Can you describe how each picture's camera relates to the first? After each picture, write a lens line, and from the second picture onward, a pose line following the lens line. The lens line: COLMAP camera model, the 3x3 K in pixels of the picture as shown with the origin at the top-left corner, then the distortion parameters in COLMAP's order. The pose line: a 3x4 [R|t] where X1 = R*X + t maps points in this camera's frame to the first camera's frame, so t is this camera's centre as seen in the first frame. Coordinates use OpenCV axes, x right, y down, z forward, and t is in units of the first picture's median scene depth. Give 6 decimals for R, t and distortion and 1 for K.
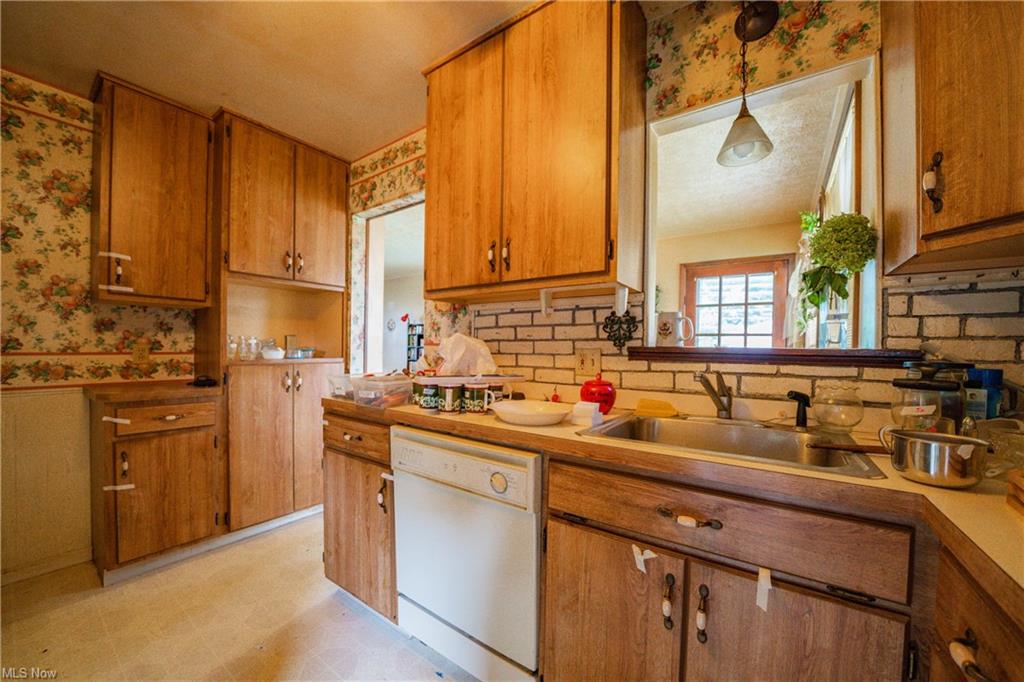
lens RADIAL K [[382.0, 0, 505.2], [0, 382.0, 355.2], [0, 0, 1]] dist [-0.023971, 0.000082]
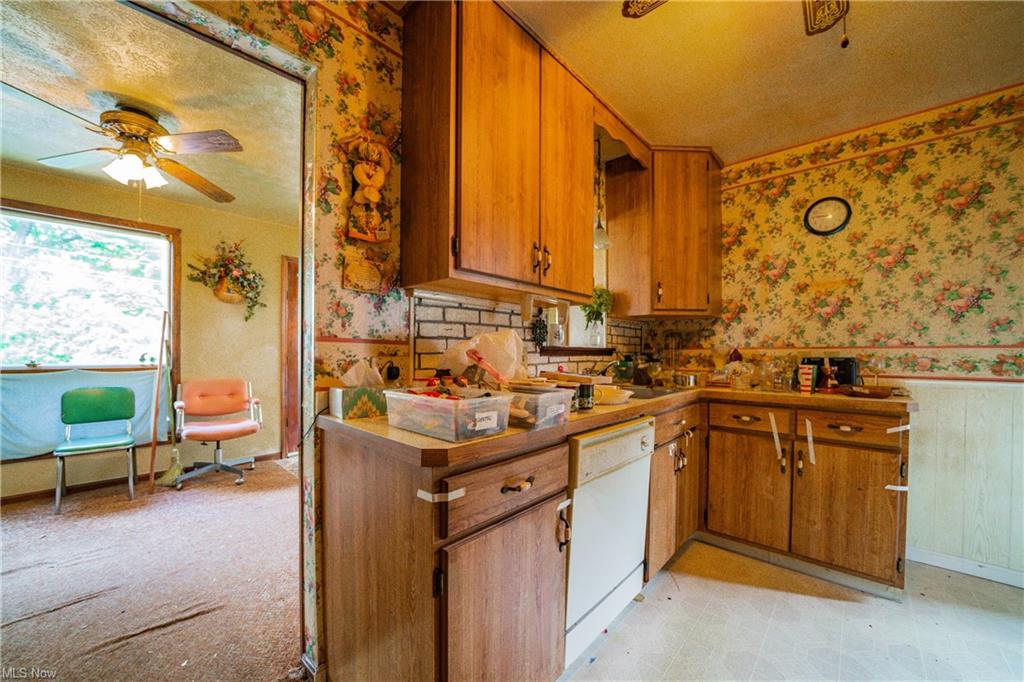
lens RADIAL K [[382.0, 0, 505.2], [0, 382.0, 355.2], [0, 0, 1]] dist [-0.023971, 0.000082]
pose [[0.127616, -0.023942, 0.991535, -0.868233], [0.010004, 0.999689, 0.022851, -0.018402], [-0.991773, 0.007004, 0.127816, 0.779503]]
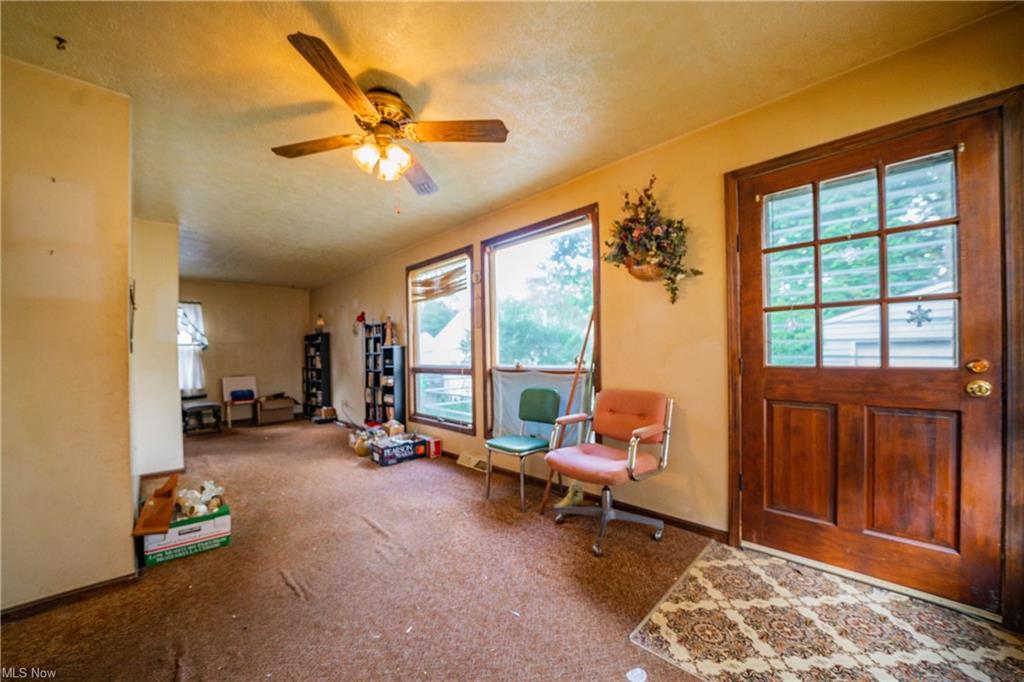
lens RADIAL K [[371.6, 0, 497.3], [0, 371.6, 356.7], [0, 0, 1]] dist [-0.022819, 0.000172]
pose [[0.985435, -0.033178, -0.166784, 0.531950], [0.031461, 0.999421, -0.012926, 0.010580], [0.167116, 0.007490, 0.985909, 1.060173]]
